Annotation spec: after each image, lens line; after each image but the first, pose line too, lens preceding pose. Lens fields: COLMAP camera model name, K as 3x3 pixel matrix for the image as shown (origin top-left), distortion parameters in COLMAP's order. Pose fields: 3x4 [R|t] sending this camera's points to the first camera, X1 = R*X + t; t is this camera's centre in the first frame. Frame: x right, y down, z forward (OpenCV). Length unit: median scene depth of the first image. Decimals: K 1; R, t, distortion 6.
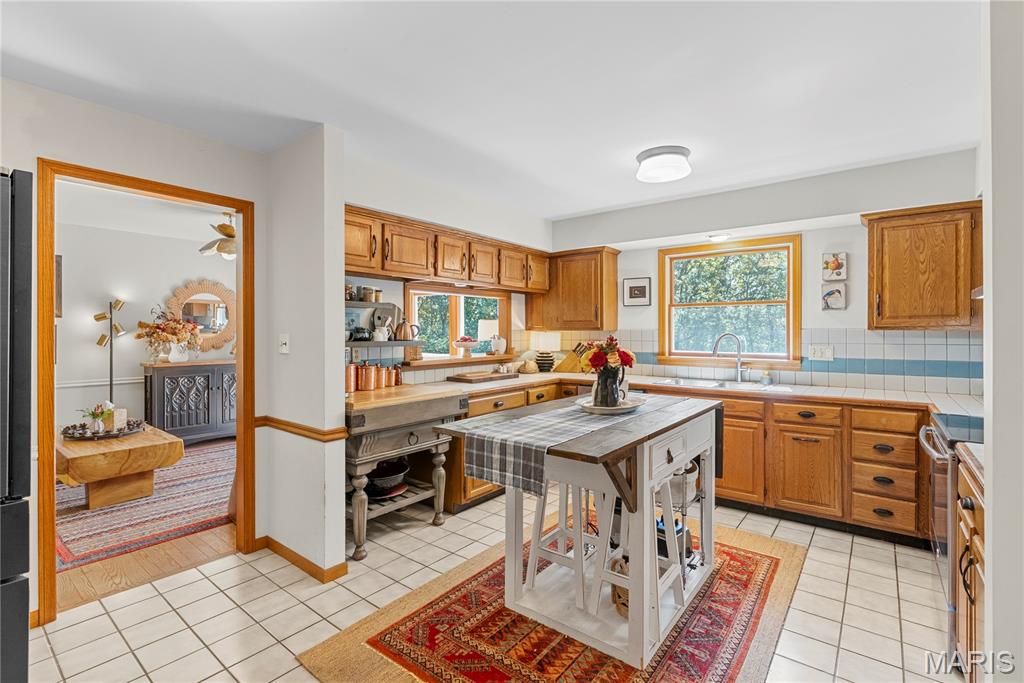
lens RADIAL K [[468.1, 0, 507.1], [0, 468.1, 335.3], [0, 0, 1]] dist [-0.016087, 0.001401]
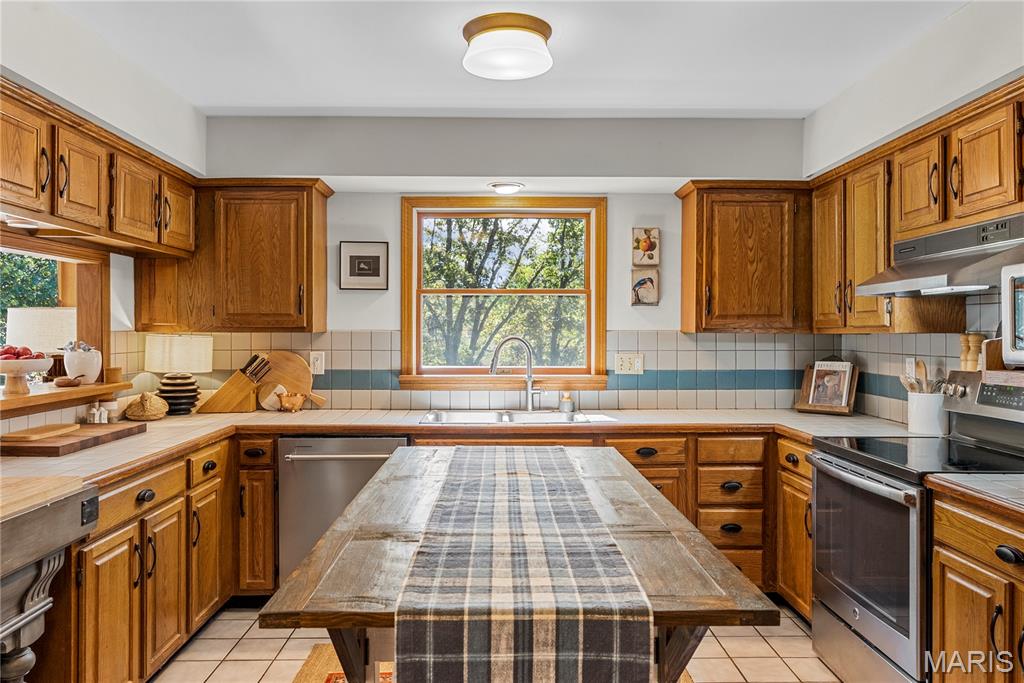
lens RADIAL K [[721.1, 0, 511.1], [0, 721.1, 336.5], [0, 0, 1]] dist [-0.011013, 0.012212]
pose [[0.770971, -0.002092, 0.636867, -0.174612], [0.003691, 0.999992, -0.001183, -0.004003], [-0.636860, 0.003263, 0.770972, 0.230621]]
